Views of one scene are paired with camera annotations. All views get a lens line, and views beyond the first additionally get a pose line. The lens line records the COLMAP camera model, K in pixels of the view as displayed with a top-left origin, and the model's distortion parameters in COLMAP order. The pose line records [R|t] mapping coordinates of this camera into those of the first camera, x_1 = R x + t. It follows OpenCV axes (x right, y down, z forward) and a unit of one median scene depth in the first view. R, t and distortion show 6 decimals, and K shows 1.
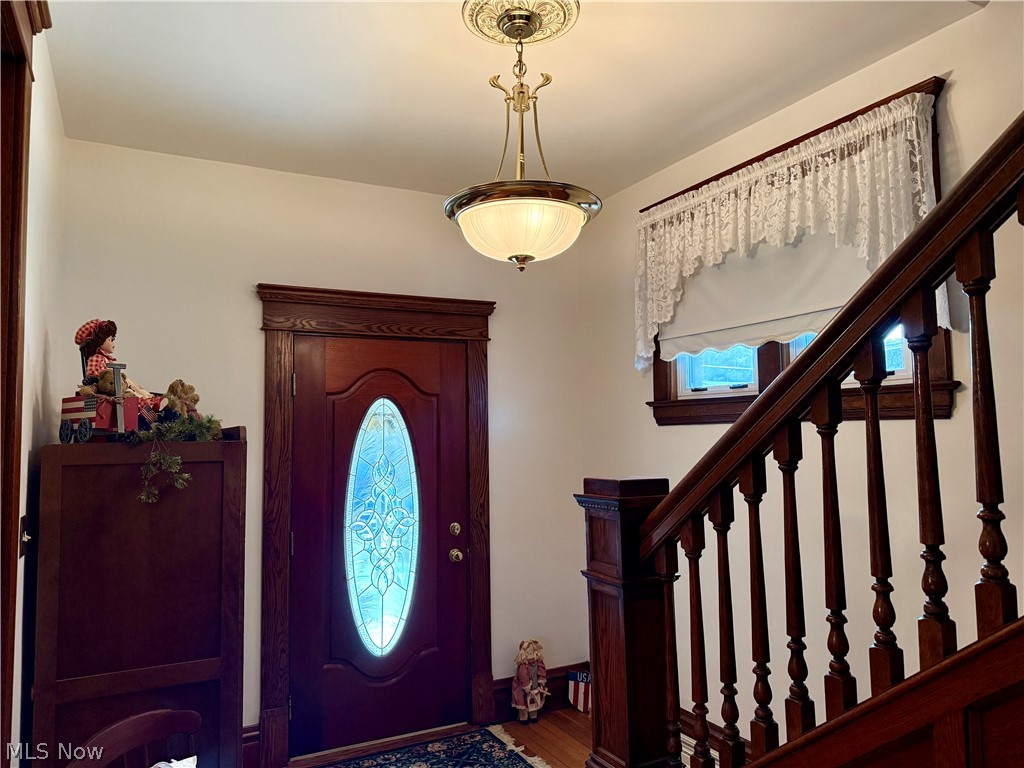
lens RADIAL K [[727.1, 0, 511.4], [0, 727.1, 387.4], [0, 0, 1]] dist [0.052773, -0.049110]
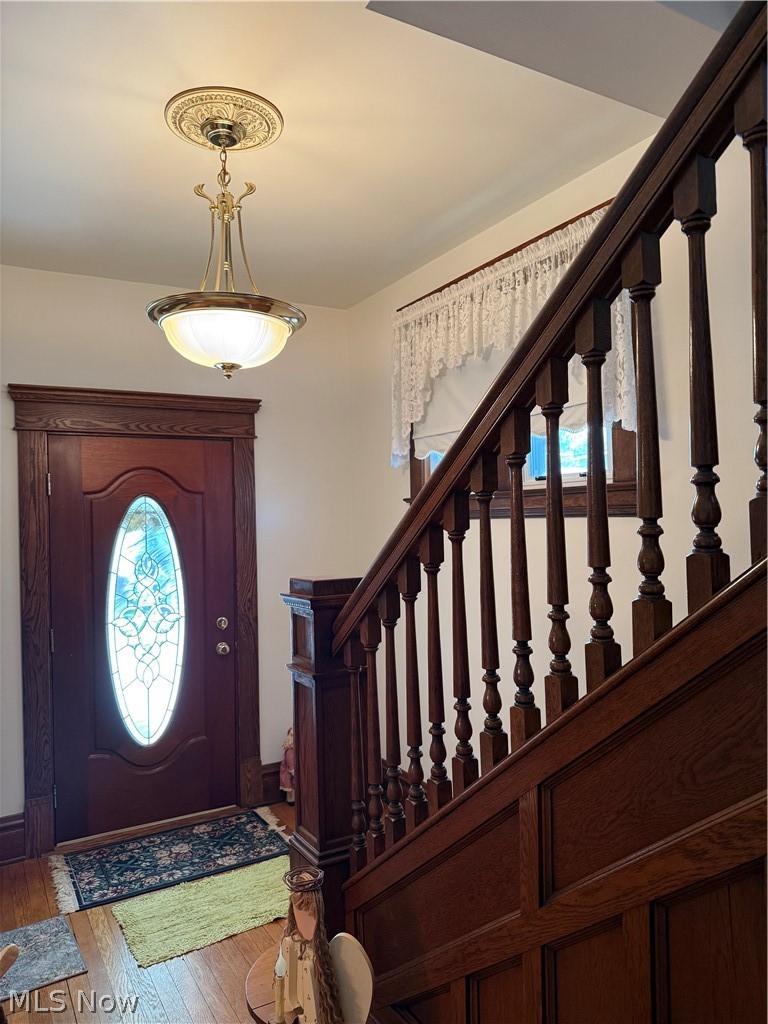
lens RADIAL K [[727.1, 0, 378.3], [0, 727.1, 516.0], [0, 0, 1]] dist [0.052773, -0.049110]
pose [[0.999160, -0.008901, 0.040000, 0.117278], [0.006622, 0.998367, 0.056749, -0.015141], [-0.040440, -0.056437, 0.997587, -0.032017]]
